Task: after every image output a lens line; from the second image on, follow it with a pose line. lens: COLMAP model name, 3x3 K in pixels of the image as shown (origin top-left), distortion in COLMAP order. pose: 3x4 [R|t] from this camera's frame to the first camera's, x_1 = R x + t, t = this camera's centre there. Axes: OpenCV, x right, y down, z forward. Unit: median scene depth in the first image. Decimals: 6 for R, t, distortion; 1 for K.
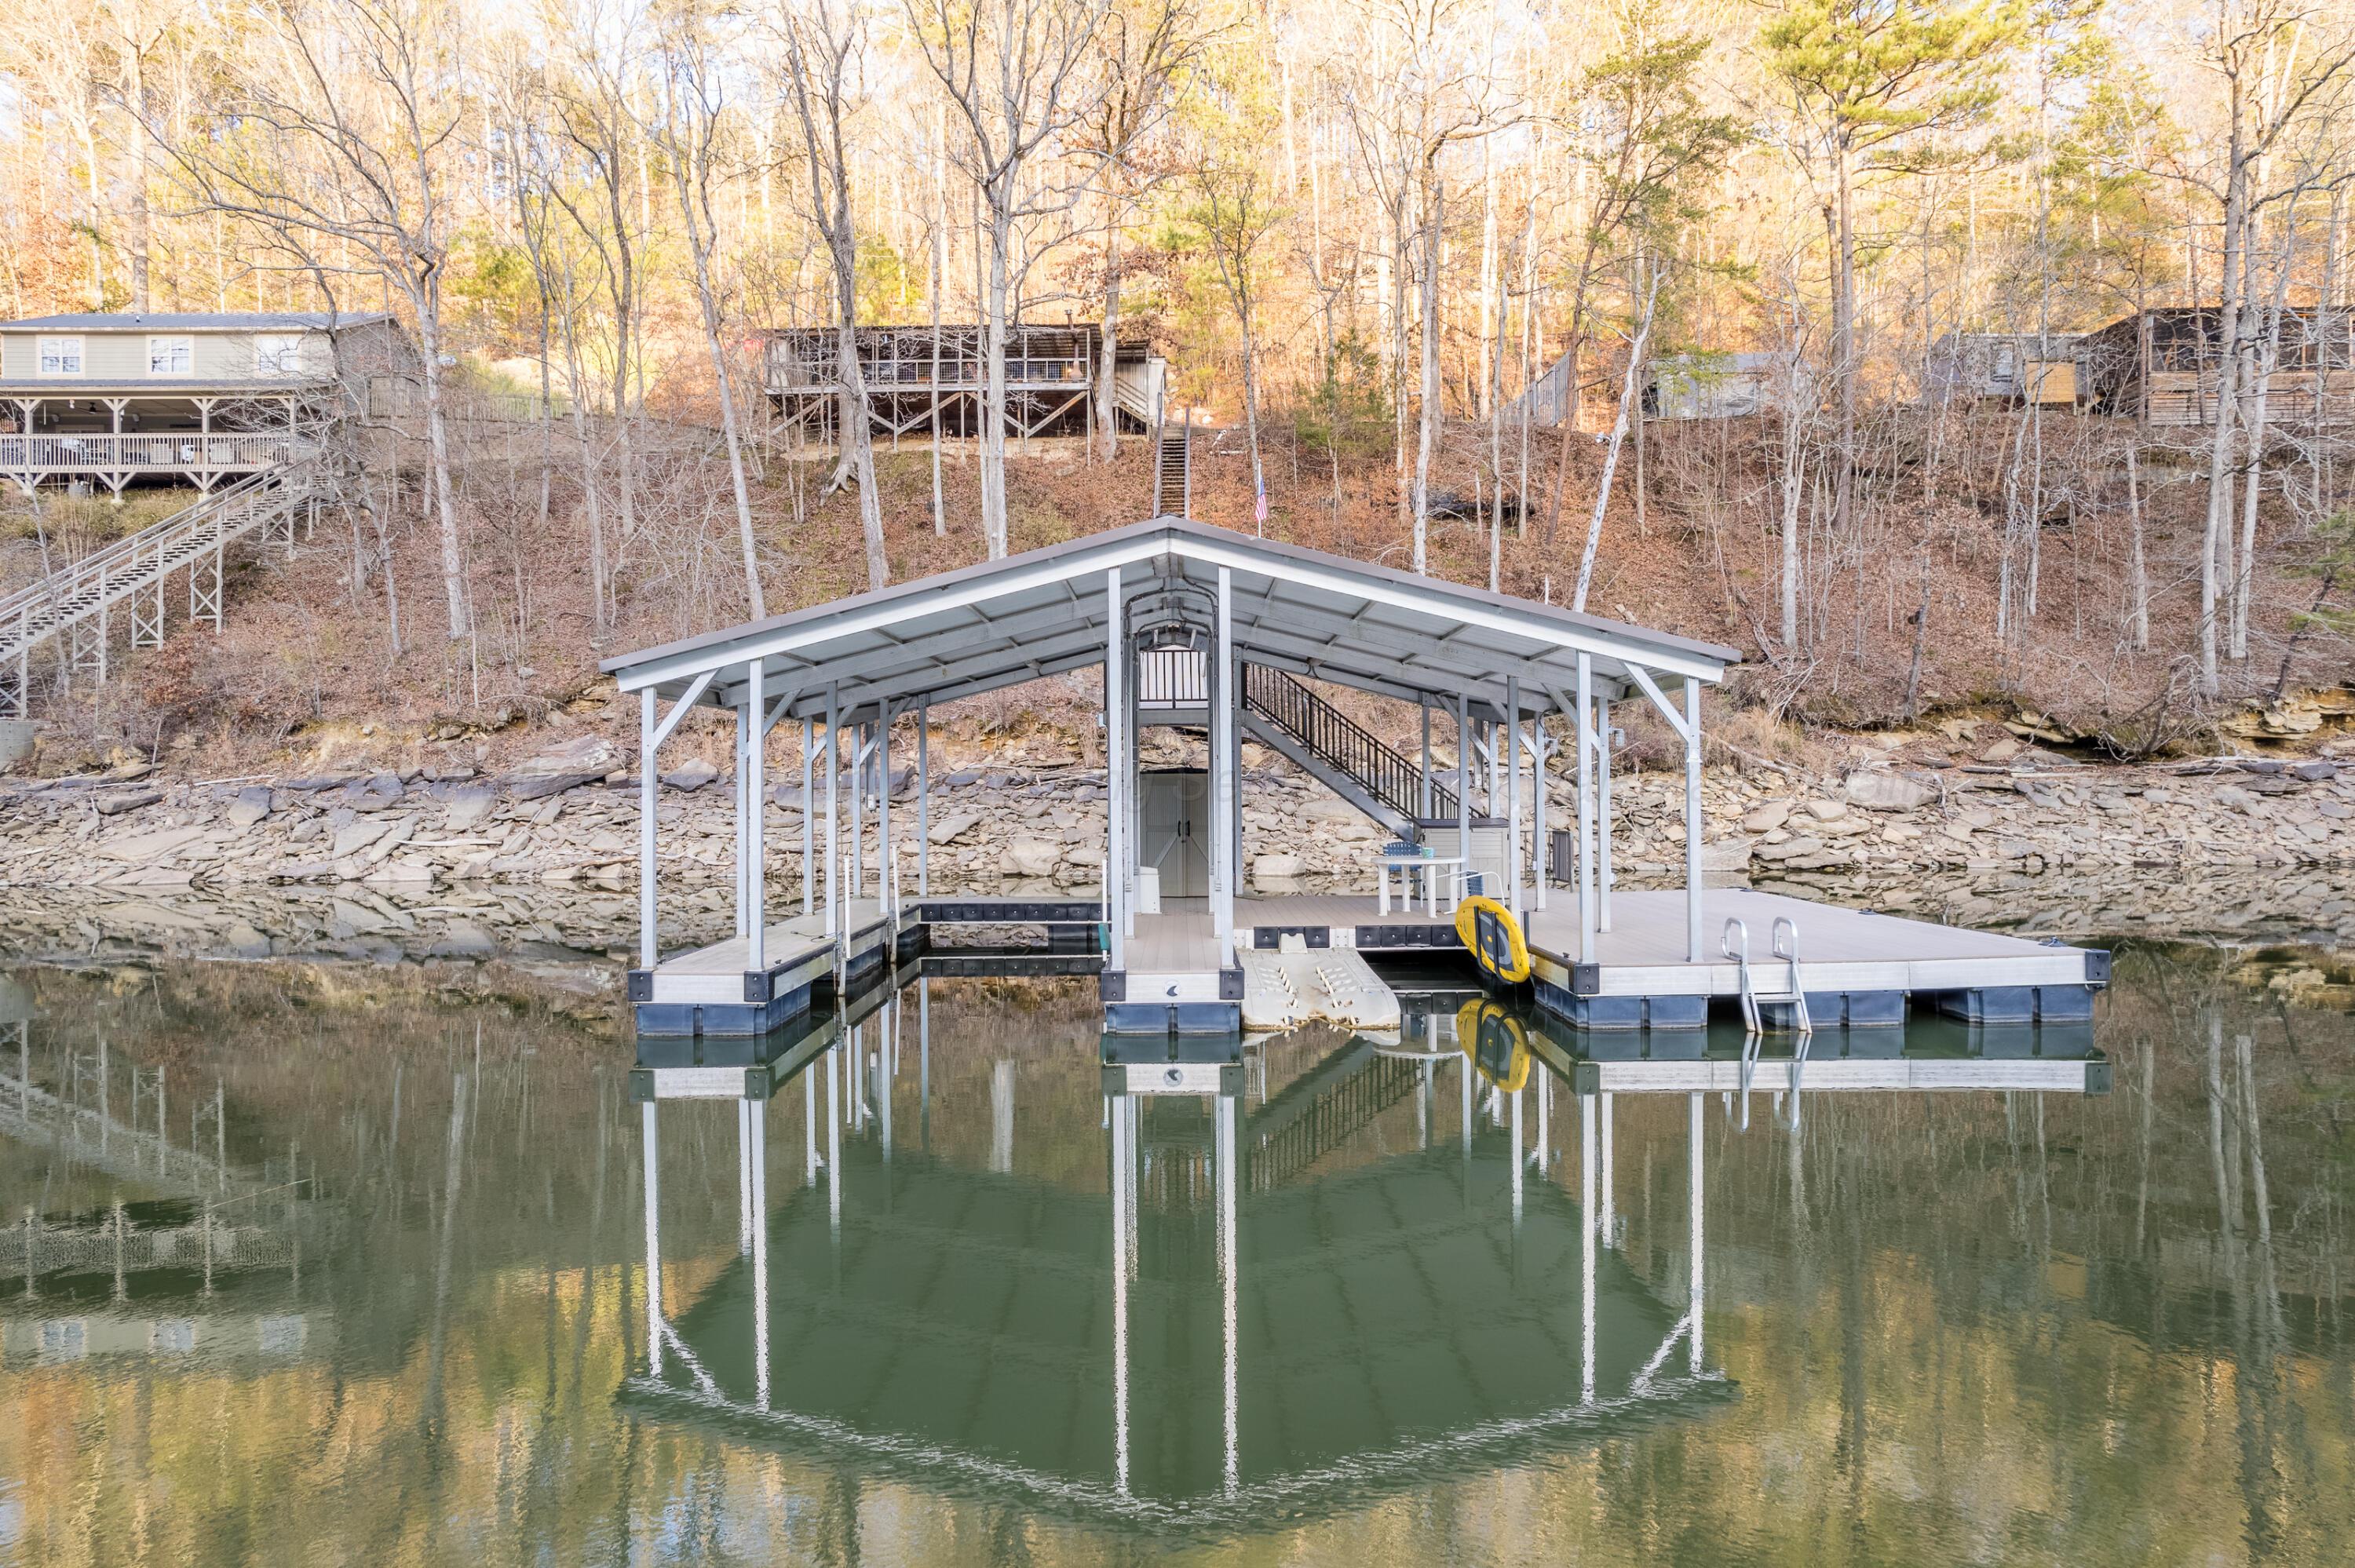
lens RADIAL K [[1529.2, 0, 1183.7], [0, 1529.2, 791.1], [0, 0, 1]] dist [-0.032974, 0.012102]
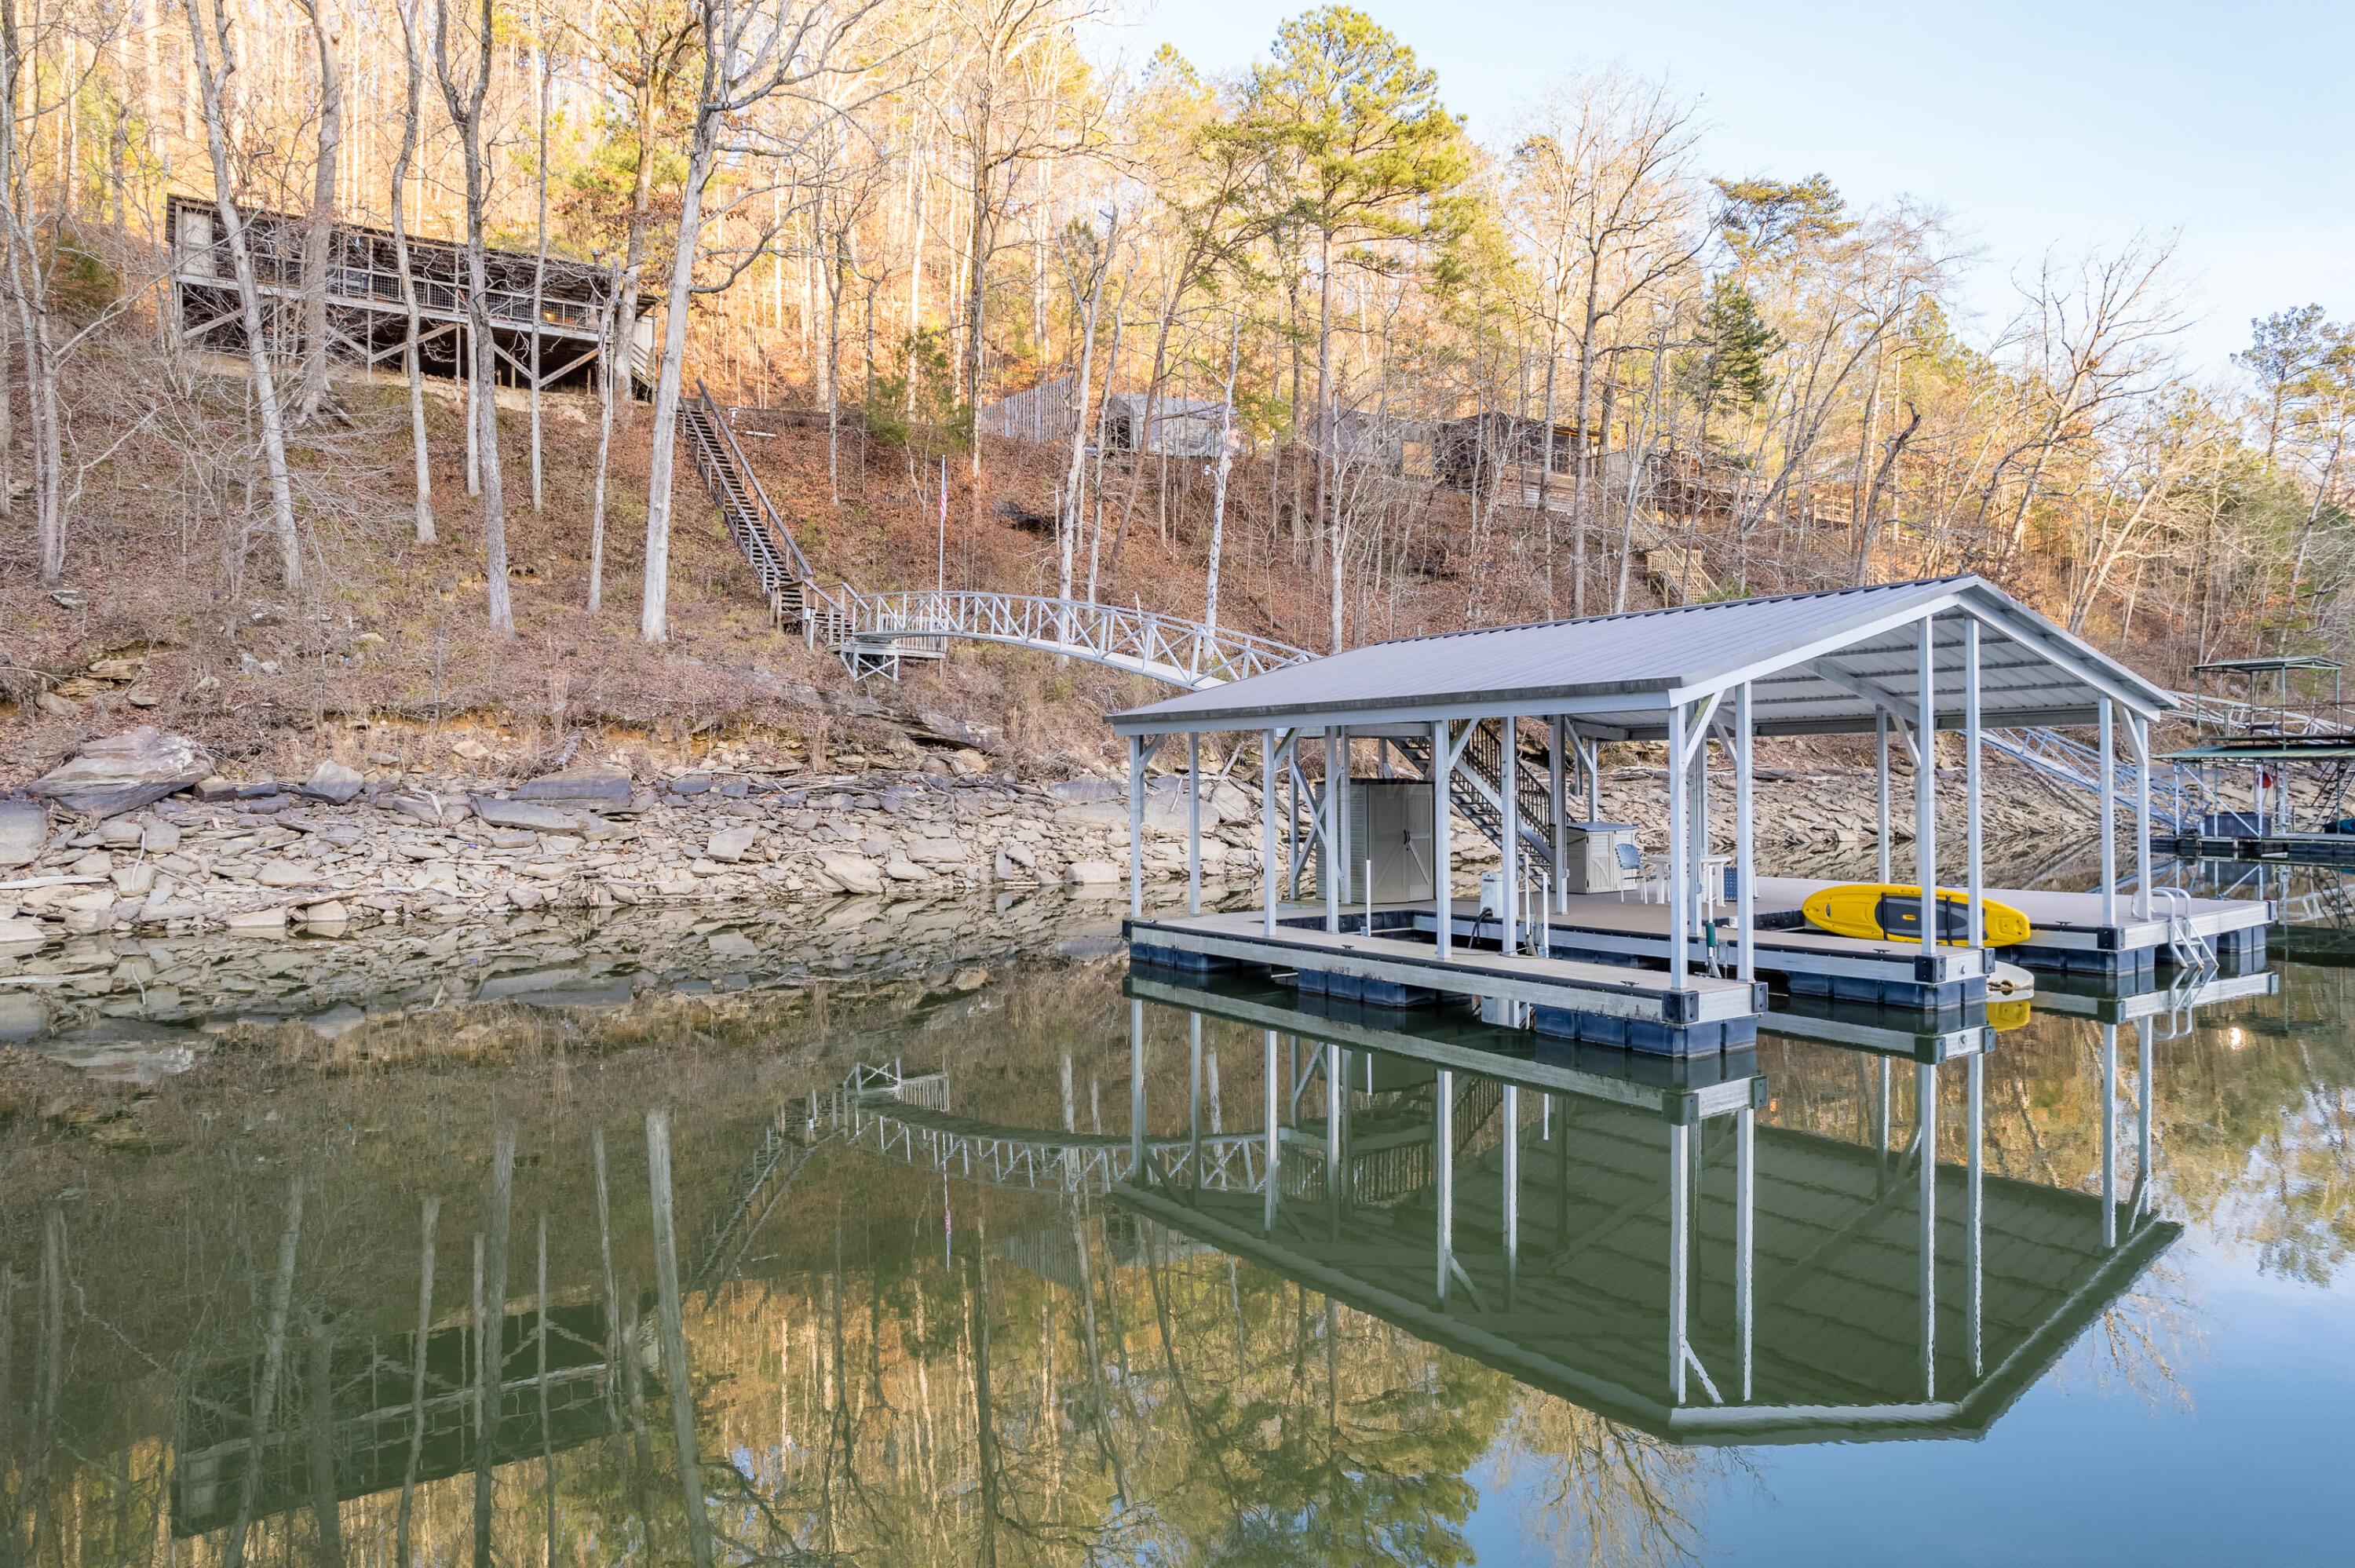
lens RADIAL K [[1529.2, 0, 1167.0], [0, 1529.2, 770.4], [0, 0, 1]] dist [-0.032974, 0.012102]
pose [[0.818708, 0.002388, 0.574206, -0.414386], [0.005652, 0.999909, -0.012218, -0.005003], [-0.574183, 0.013248, 0.818620, 0.133384]]
